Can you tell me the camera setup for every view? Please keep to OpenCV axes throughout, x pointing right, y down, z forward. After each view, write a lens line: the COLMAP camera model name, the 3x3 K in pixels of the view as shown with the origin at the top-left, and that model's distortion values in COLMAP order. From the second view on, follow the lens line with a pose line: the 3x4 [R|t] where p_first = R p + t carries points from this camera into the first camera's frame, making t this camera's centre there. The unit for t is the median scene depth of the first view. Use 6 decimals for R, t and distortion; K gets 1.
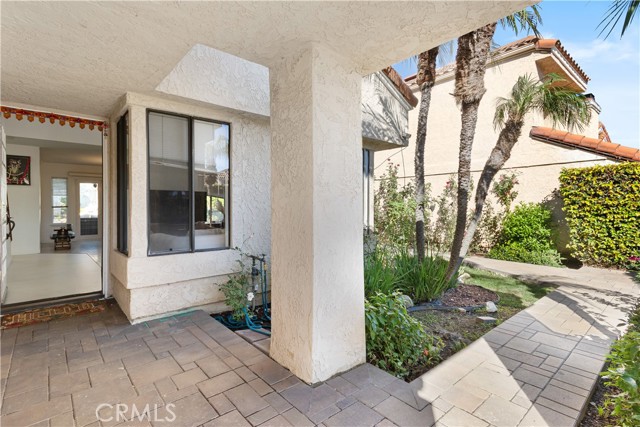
lens RADIAL K [[306.4, 0, 316.9], [0, 306.4, 209.9], [0, 0, 1]] dist [0.012592, 0.001179]
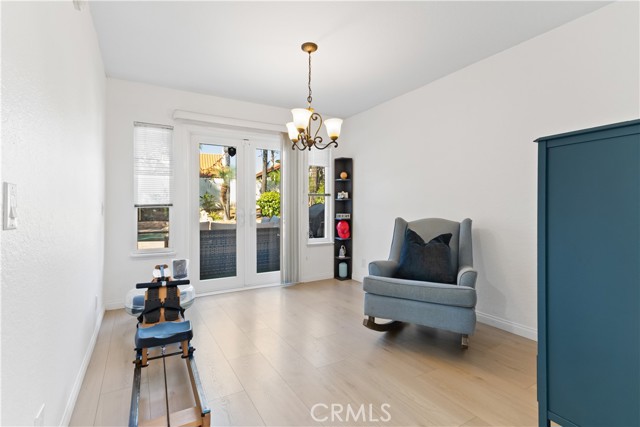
lens RADIAL K [[306.4, 0, 319.6], [0, 306.4, 207.9], [0, 0, 1]] dist [0.012592, 0.001179]
pose [[0.980466, 0.001535, -0.196685, -0.604533], [-0.001270, 0.999998, 0.001474, -0.008536], [0.196687, -0.001195, 0.980466, 0.725860]]
